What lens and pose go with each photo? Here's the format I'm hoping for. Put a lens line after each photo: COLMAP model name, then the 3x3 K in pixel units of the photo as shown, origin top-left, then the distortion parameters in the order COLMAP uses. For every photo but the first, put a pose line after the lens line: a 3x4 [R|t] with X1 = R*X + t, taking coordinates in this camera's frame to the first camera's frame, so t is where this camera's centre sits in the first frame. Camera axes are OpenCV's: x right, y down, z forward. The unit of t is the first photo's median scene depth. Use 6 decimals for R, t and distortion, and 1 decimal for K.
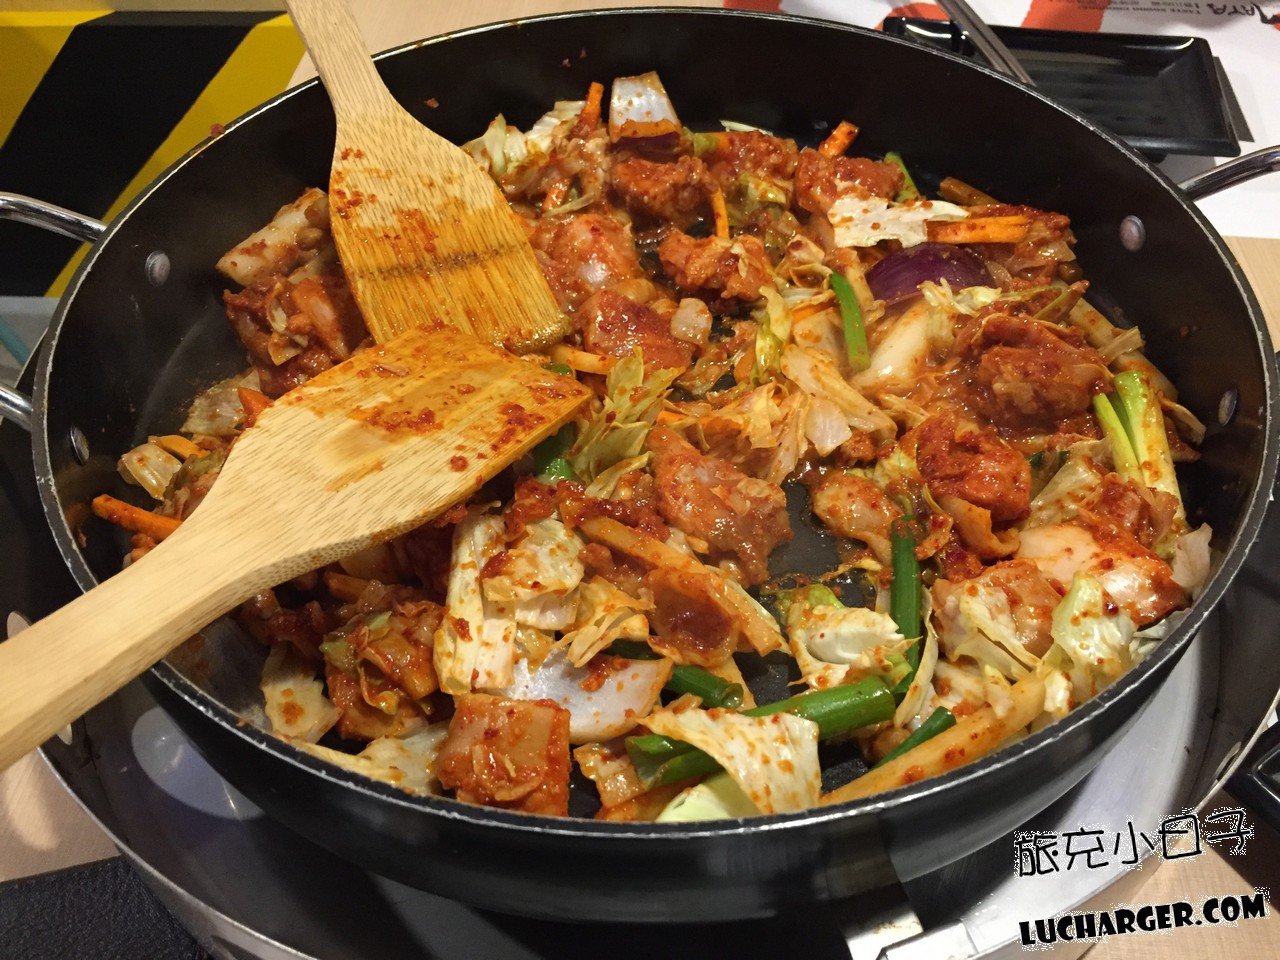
lens RADIAL K [[1115.5, 0, 615.0], [0, 1115.5, 478.6], [0, 0, 1]] dist [-0.000003, -0.006674]
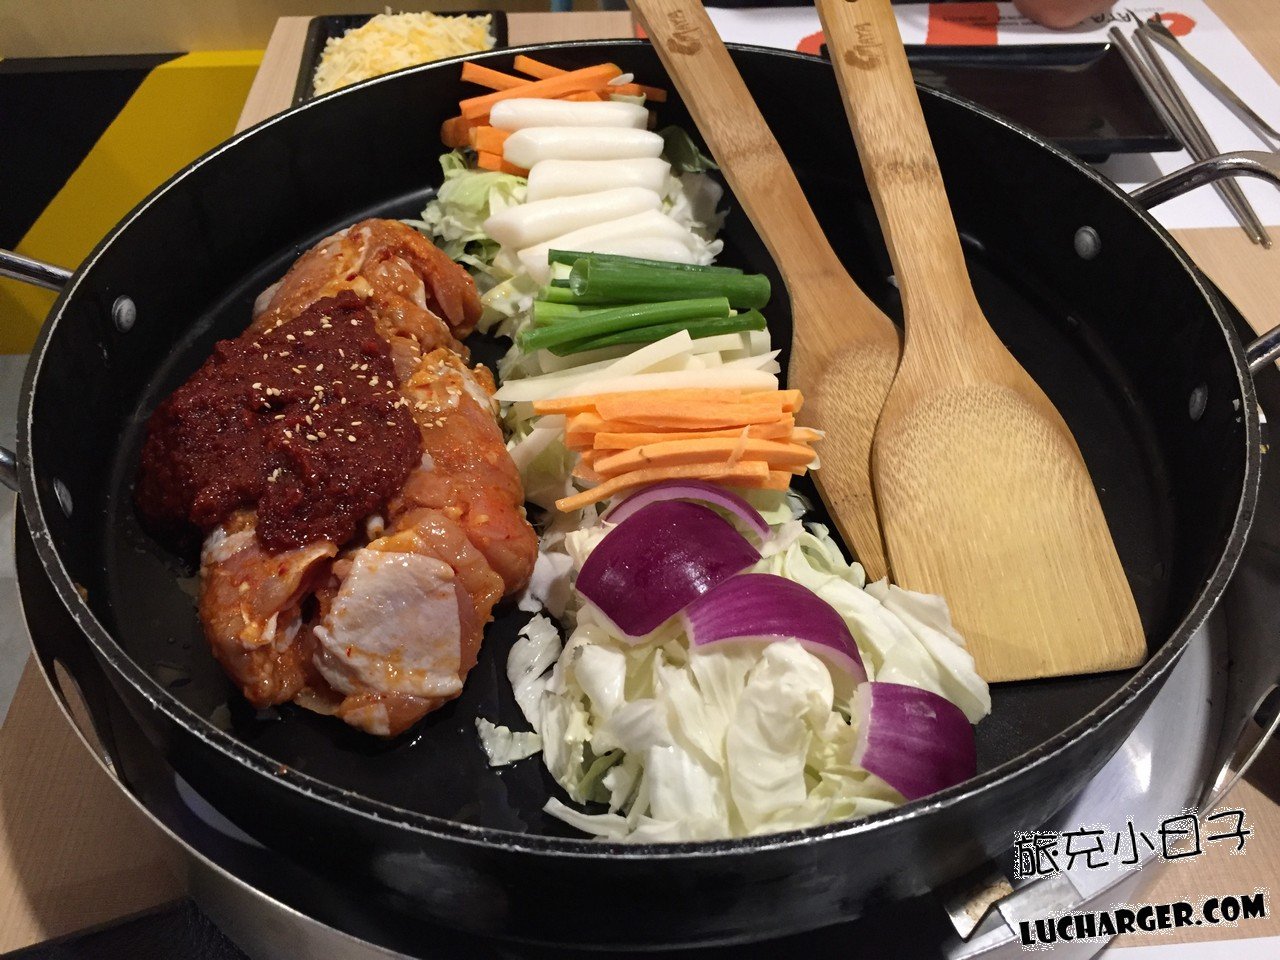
lens RADIAL K [[1115.5, 0, 615.0], [0, 1115.5, 478.6], [0, 0, 1]] dist [-0.000003, -0.006674]
pose [[0.995639, -0.051585, 0.077735, -0.106062], [0.053787, 0.998200, -0.026513, 0.006255], [-0.076228, 0.030578, 0.996621, 0.001711]]
